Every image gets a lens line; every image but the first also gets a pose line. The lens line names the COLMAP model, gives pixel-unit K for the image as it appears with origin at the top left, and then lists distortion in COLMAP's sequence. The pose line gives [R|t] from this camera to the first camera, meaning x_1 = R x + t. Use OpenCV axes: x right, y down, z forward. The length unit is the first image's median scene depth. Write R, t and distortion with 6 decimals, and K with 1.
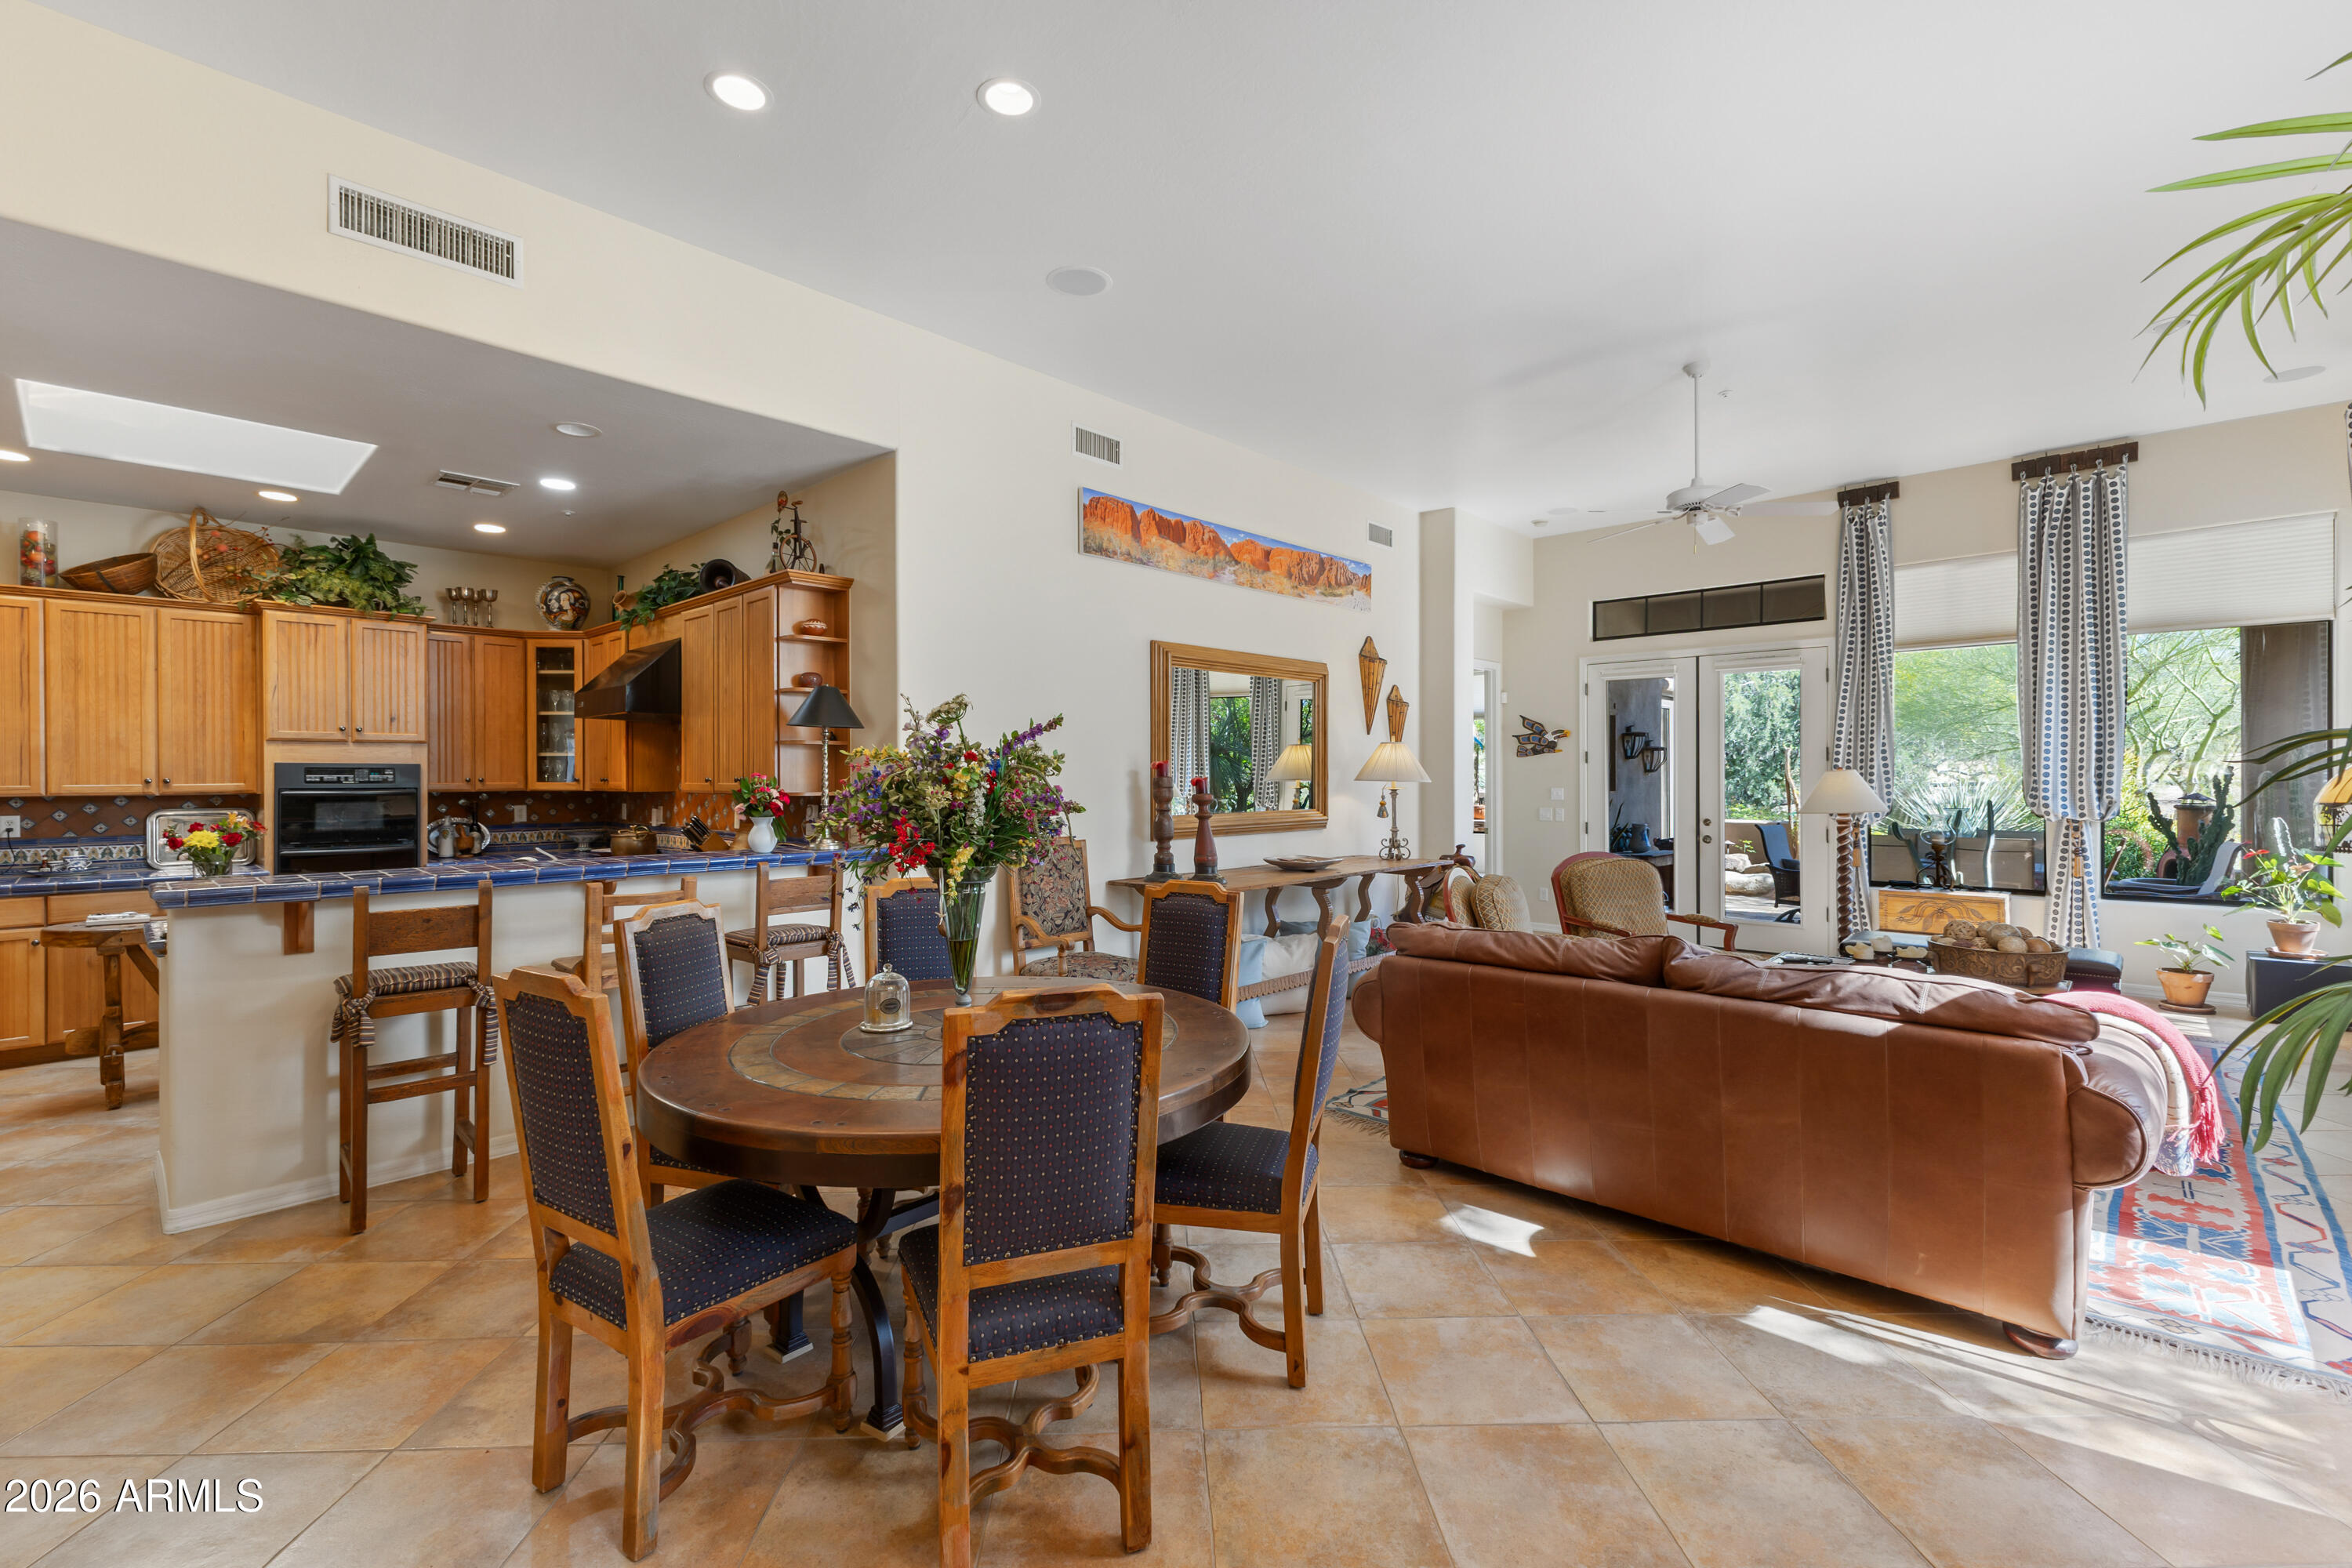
lens RADIAL K [[1013.3, 0, 1168.2], [0, 1013.3, 781.4], [0, 0, 1]] dist [0.005350, -0.001572]
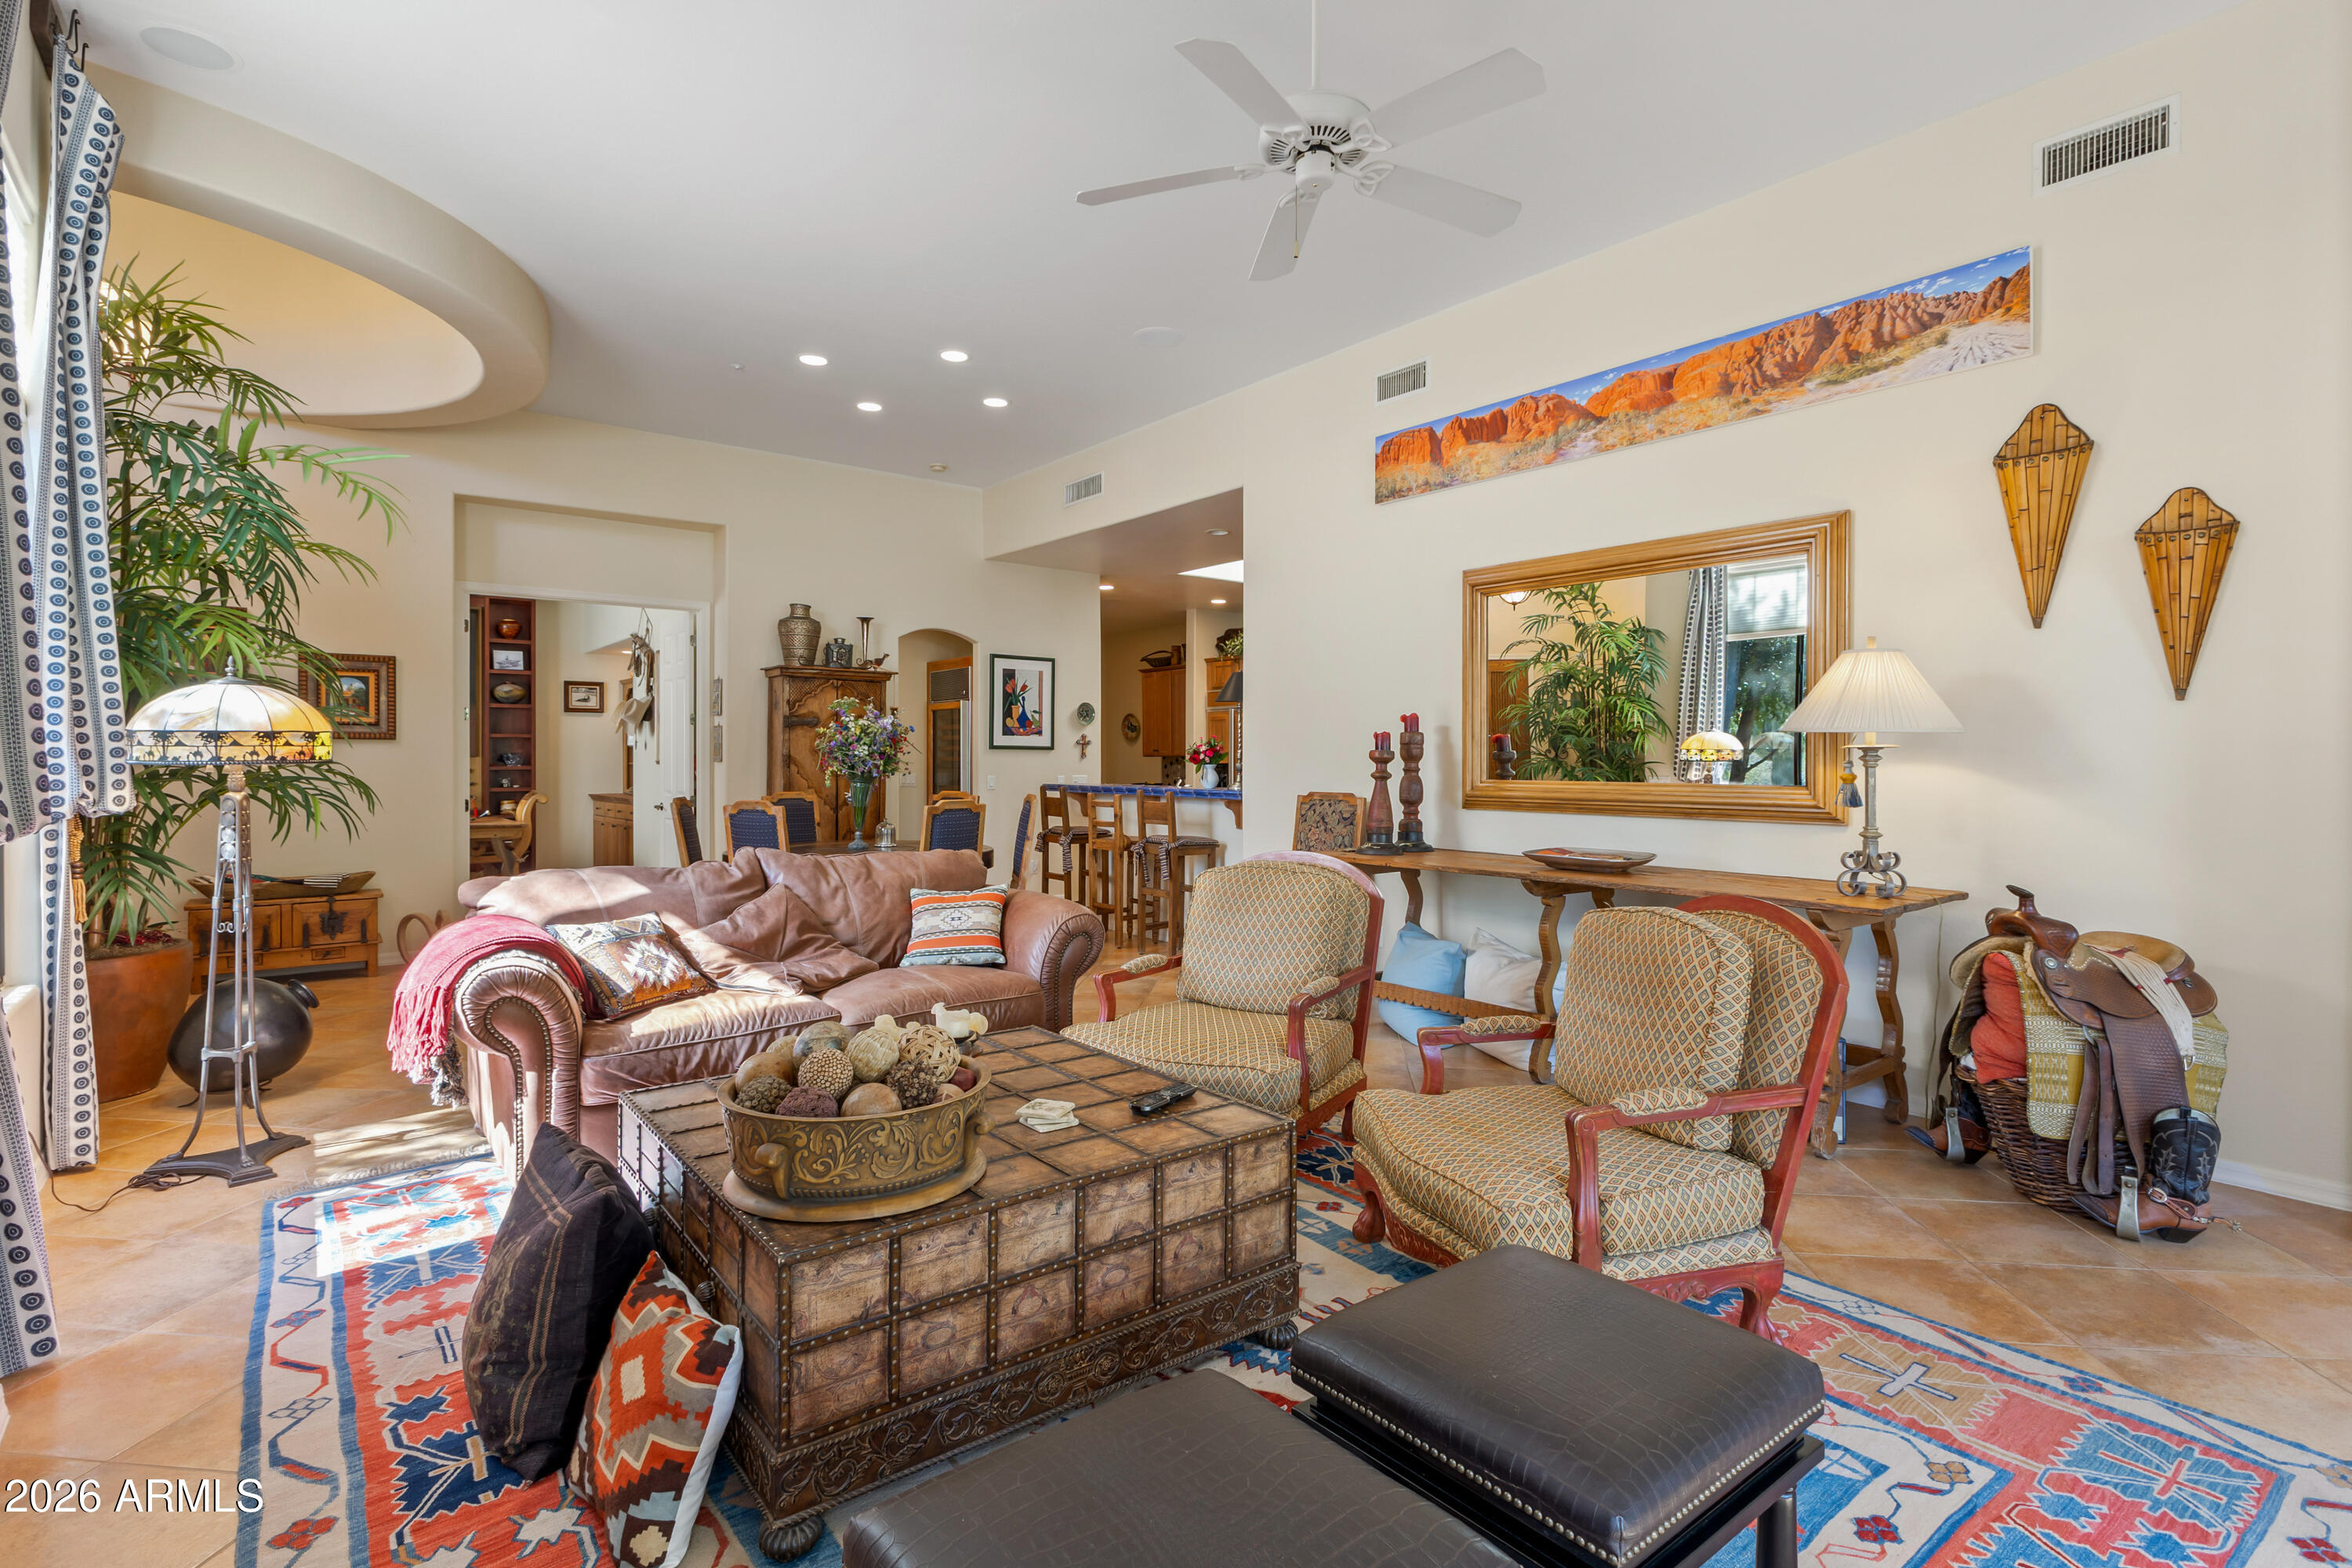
lens RADIAL K [[1131.8, 0, 1188.4], [0, 1131.8, 764.4], [0, 0, 1]] dist [-0.005718, -0.000496]
pose [[-0.134589, 0.005171, -0.990888, 0.969714], [-0.009596, 0.999933, 0.006521, 0.018981], [0.990855, 0.010386, -0.134531, 0.919834]]
